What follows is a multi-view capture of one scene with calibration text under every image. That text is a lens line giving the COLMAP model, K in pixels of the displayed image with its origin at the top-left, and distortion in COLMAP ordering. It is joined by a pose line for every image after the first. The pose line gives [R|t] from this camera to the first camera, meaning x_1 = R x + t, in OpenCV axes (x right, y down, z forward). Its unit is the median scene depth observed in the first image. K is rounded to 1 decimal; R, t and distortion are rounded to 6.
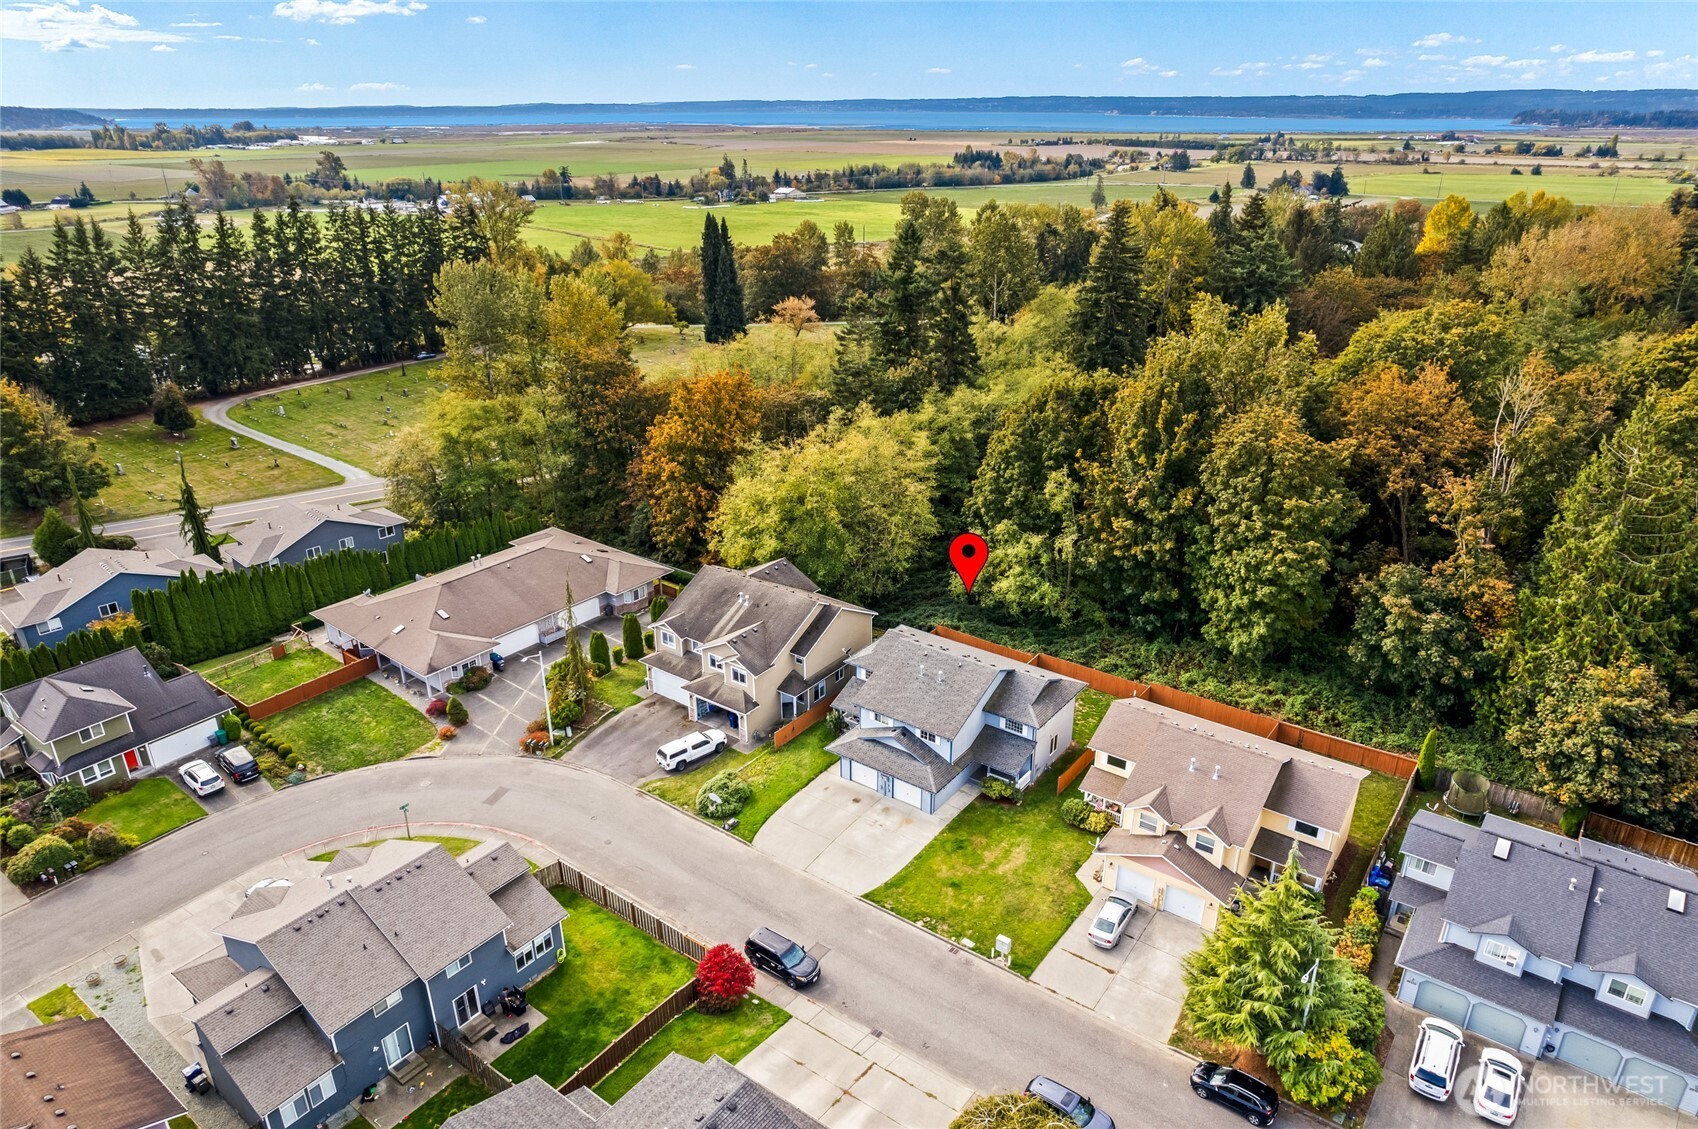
lens RADIAL K [[1063.8, 0, 851.5], [0, 1063.8, 596.6], [0, 0, 1]] dist [-0.075369, 0.064132]
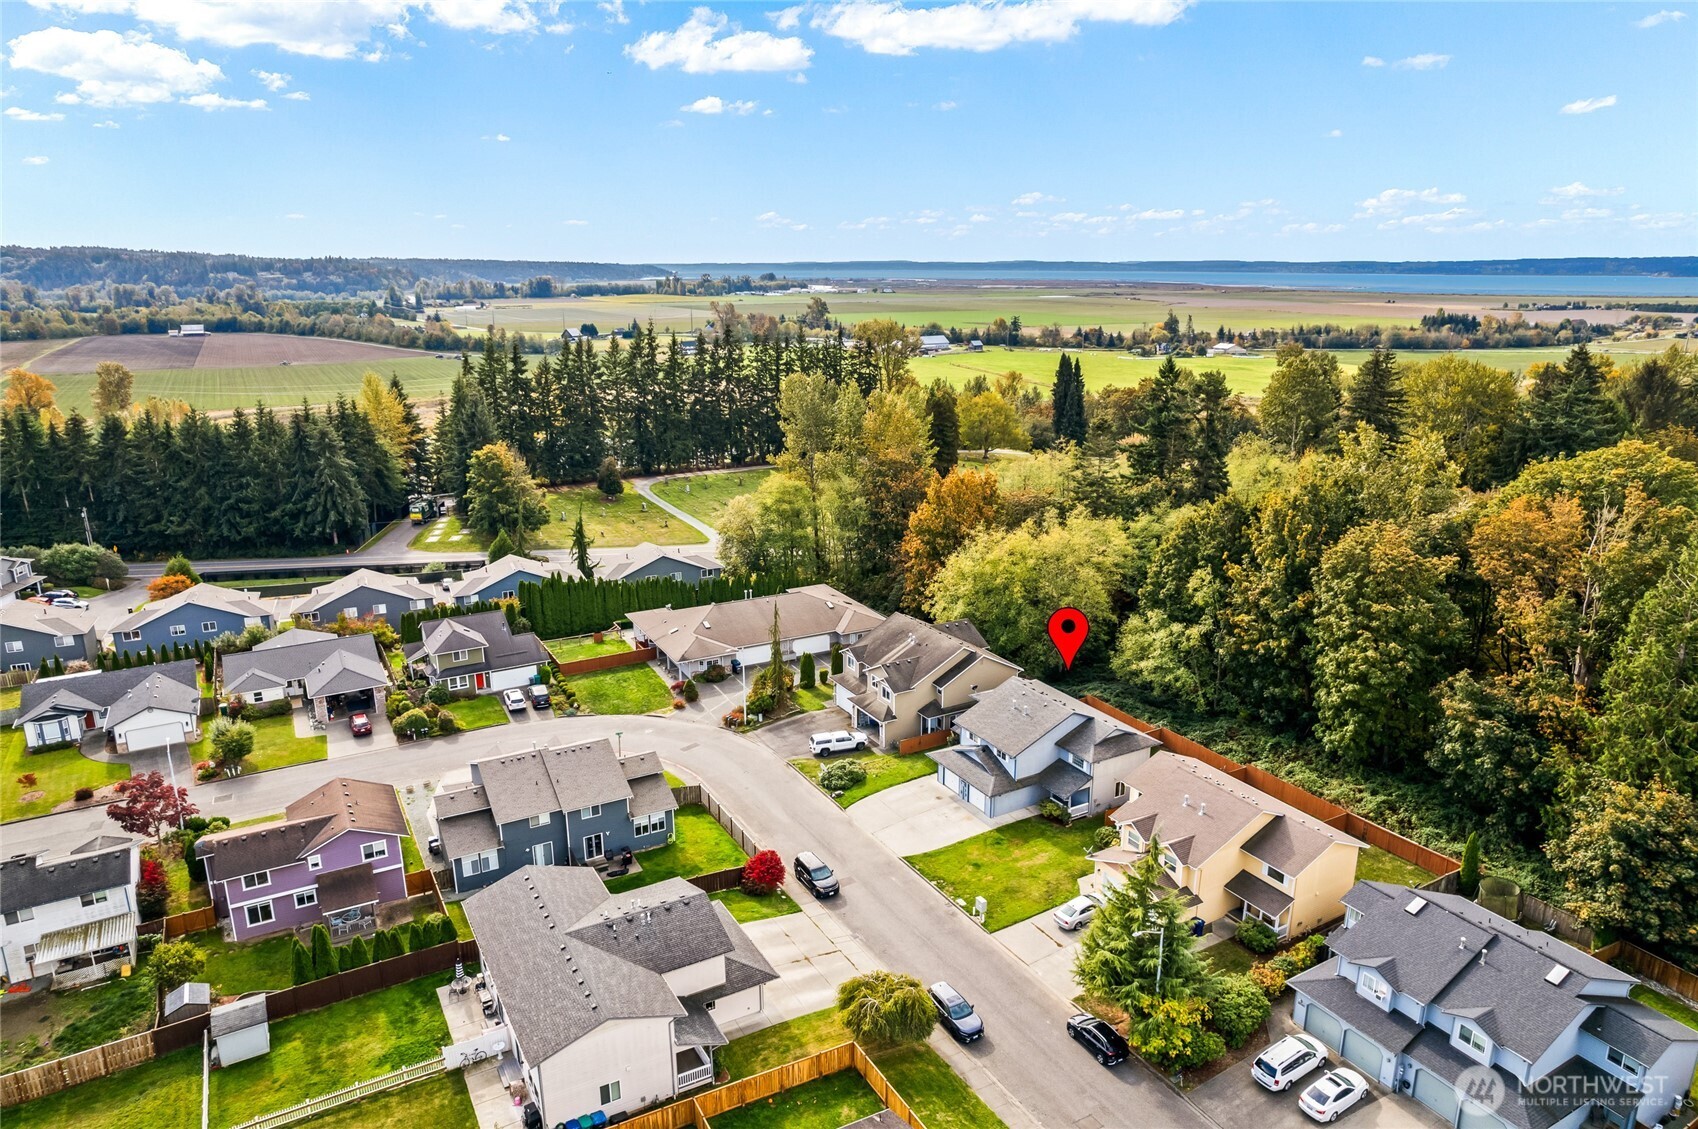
lens RADIAL K [[1063.8, 0, 851.5], [0, 1063.8, 596.6], [0, 0, 1]] dist [-0.075369, 0.064132]
pose [[0.915169, 0.120930, -0.384501, 0.284495], [-0.170635, 0.980472, -0.097767, 0.081662], [0.365170, 0.155082, 0.917933, -0.154824]]
